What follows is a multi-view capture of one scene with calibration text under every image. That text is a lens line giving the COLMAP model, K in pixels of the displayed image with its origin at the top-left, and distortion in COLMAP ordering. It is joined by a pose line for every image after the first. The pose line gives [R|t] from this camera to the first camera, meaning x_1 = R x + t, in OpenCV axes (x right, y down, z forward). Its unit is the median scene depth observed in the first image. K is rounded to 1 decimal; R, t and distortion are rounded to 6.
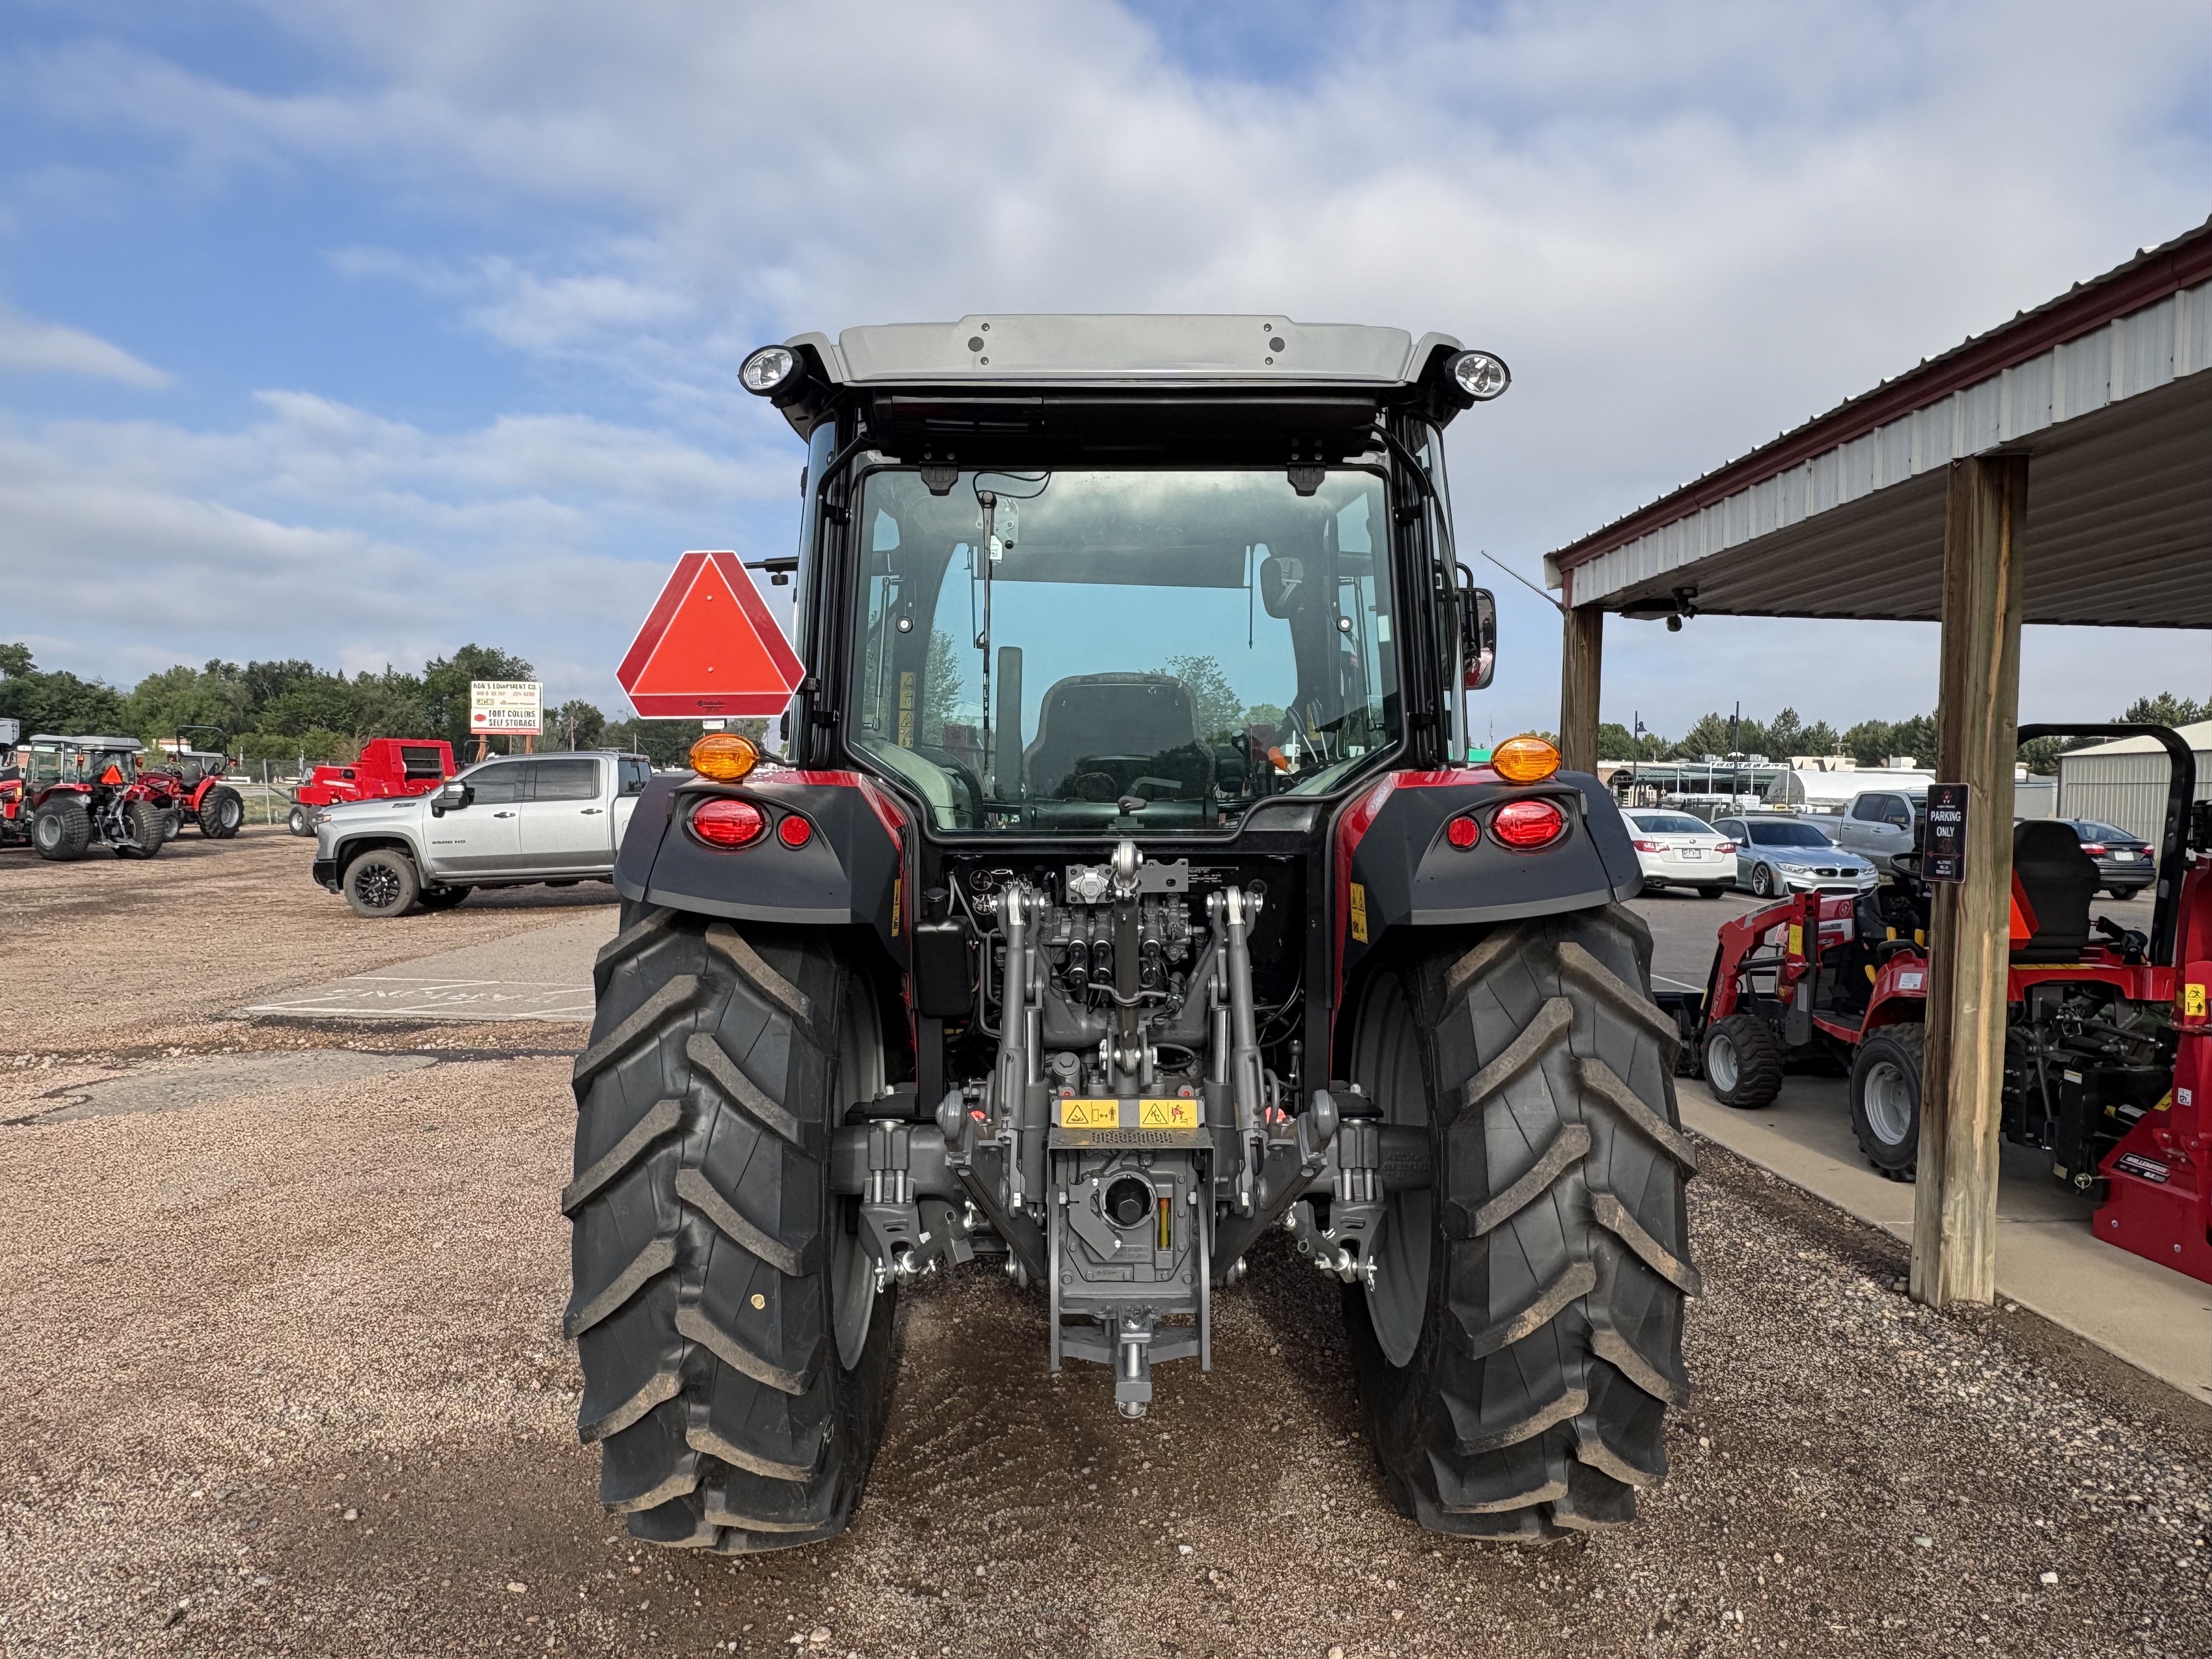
lens RADIAL K [[1515.1, 0, 1089.2], [0, 1515.1, 834.2], [0, 0, 1]] dist [-0.004212, -0.001340]
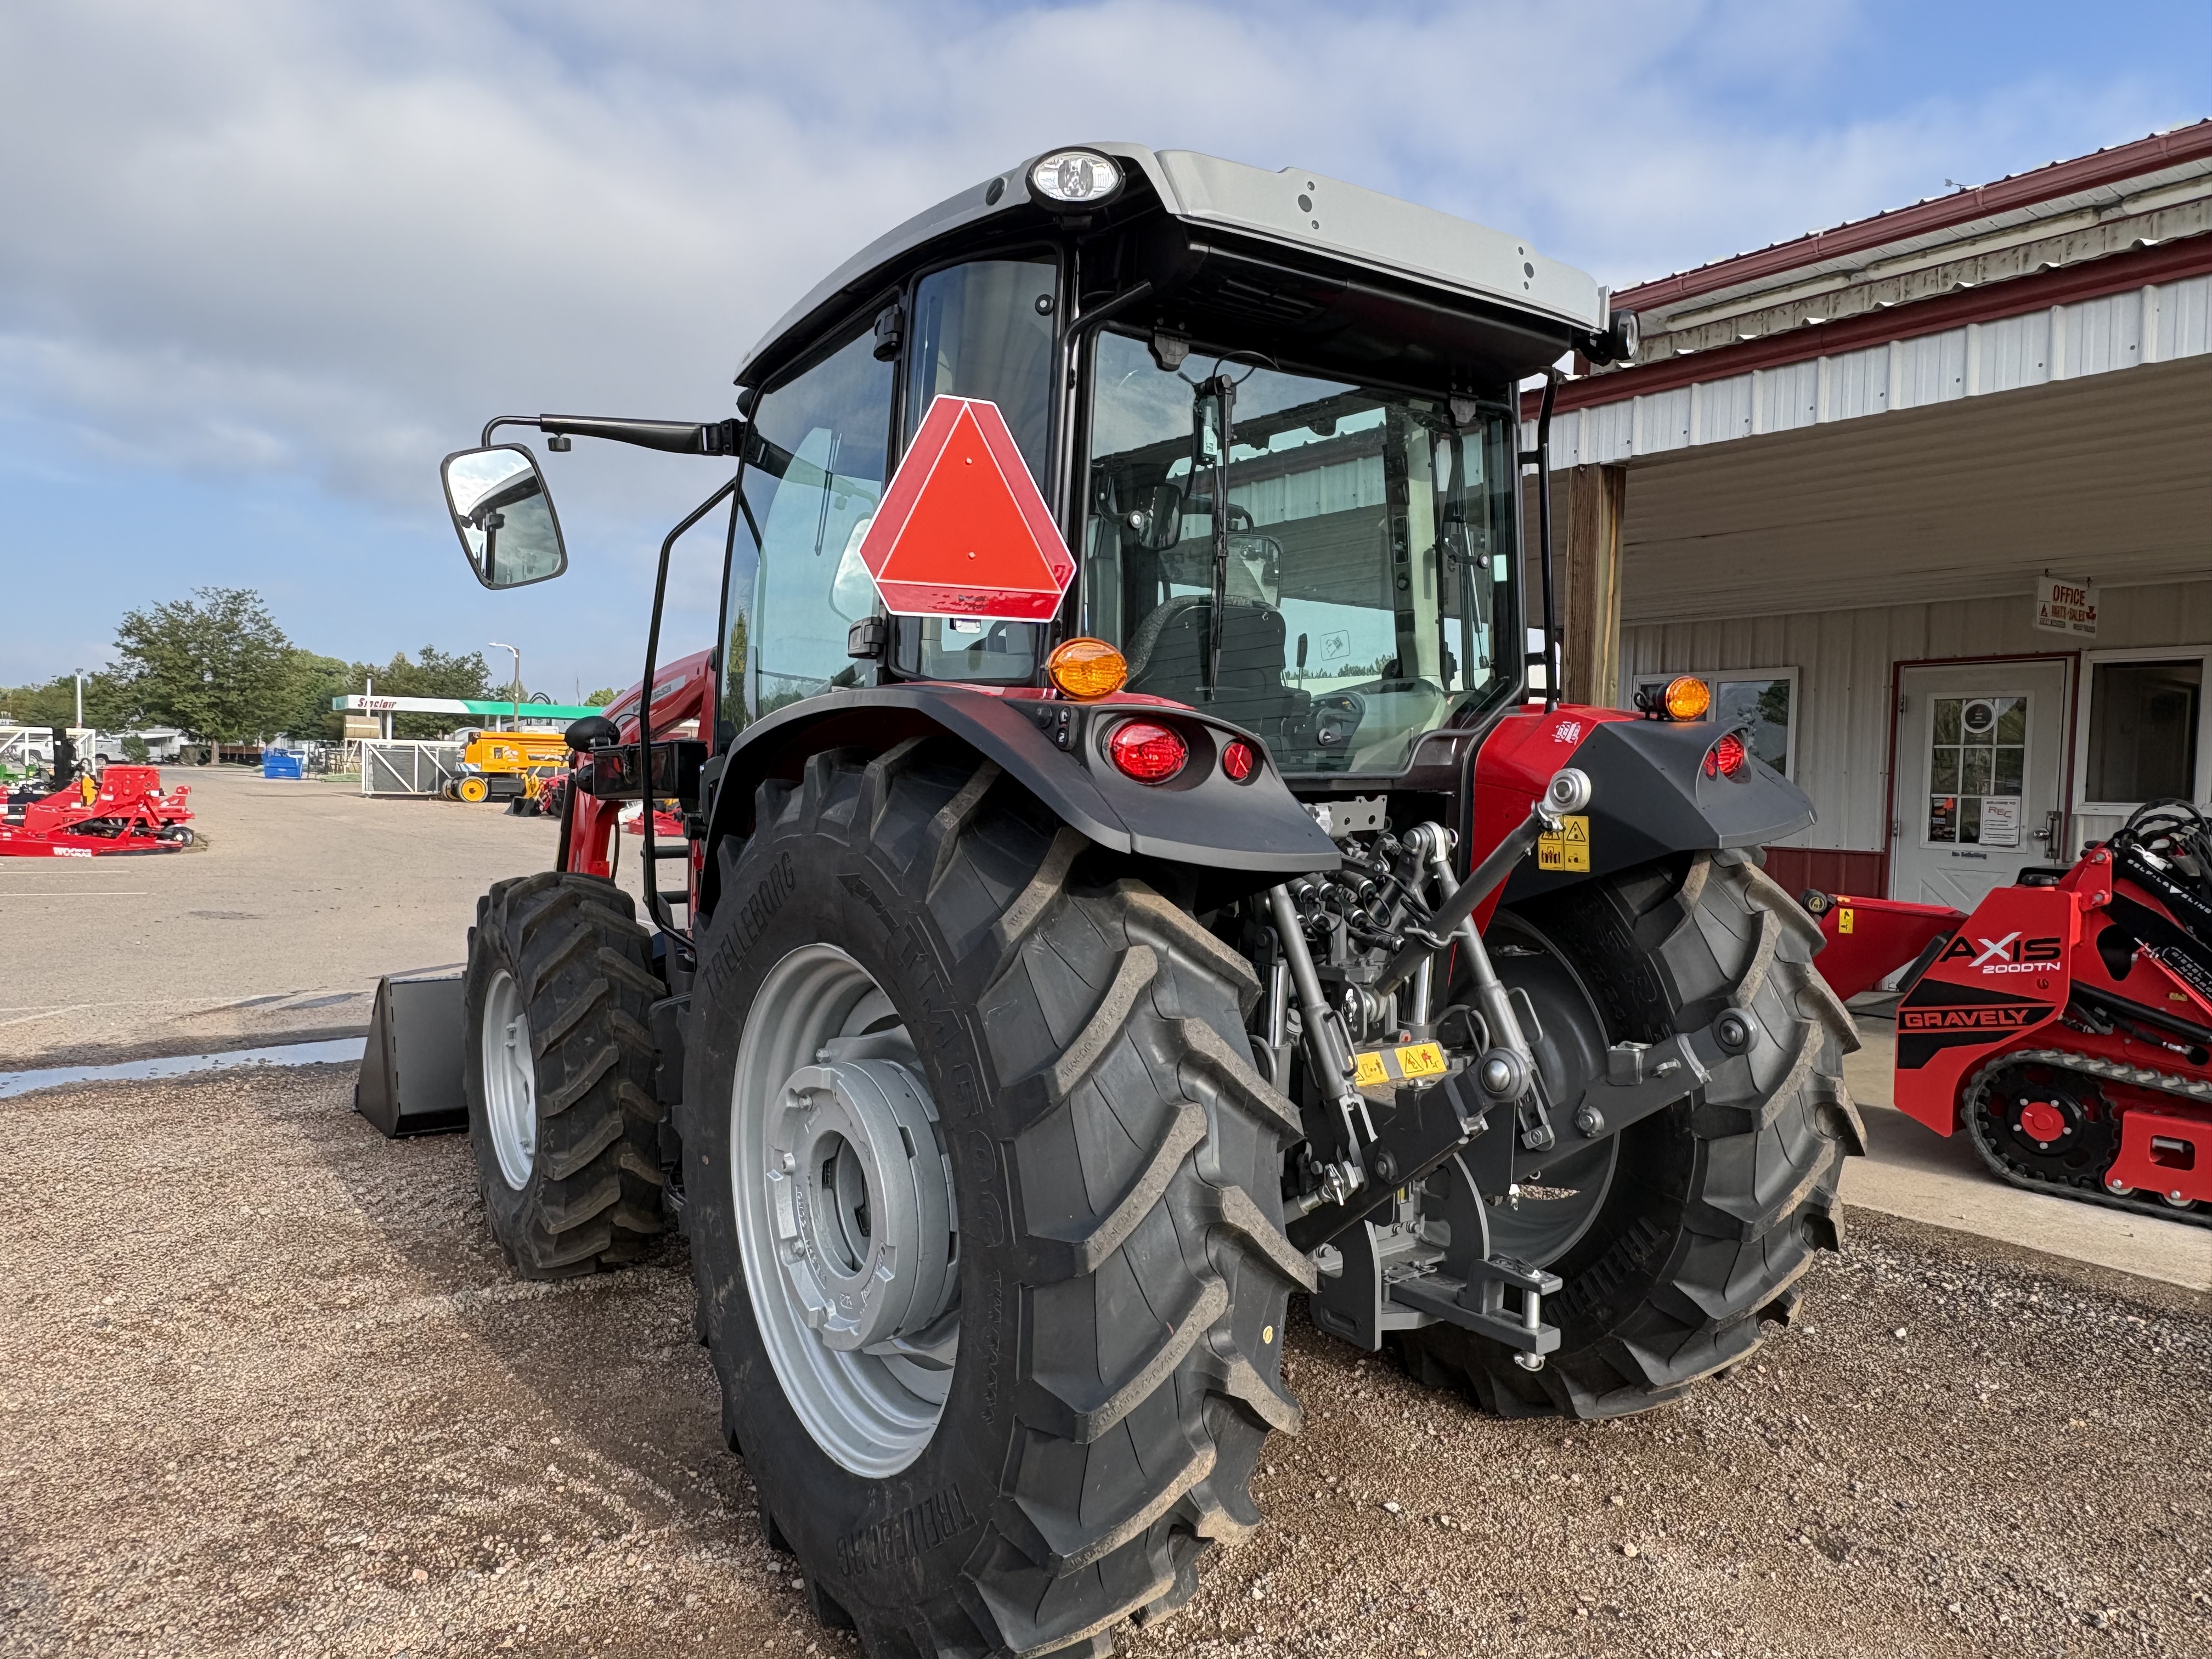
lens RADIAL K [[1515.1, 0, 1089.2], [0, 1515.1, 834.2], [0, 0, 1]] dist [-0.004212, -0.001340]
pose [[0.808019, -0.026861, 0.588543, -0.142632], [0.011424, 0.999487, 0.029931, 0.002324], [-0.589045, -0.017462, 0.807911, 0.074498]]
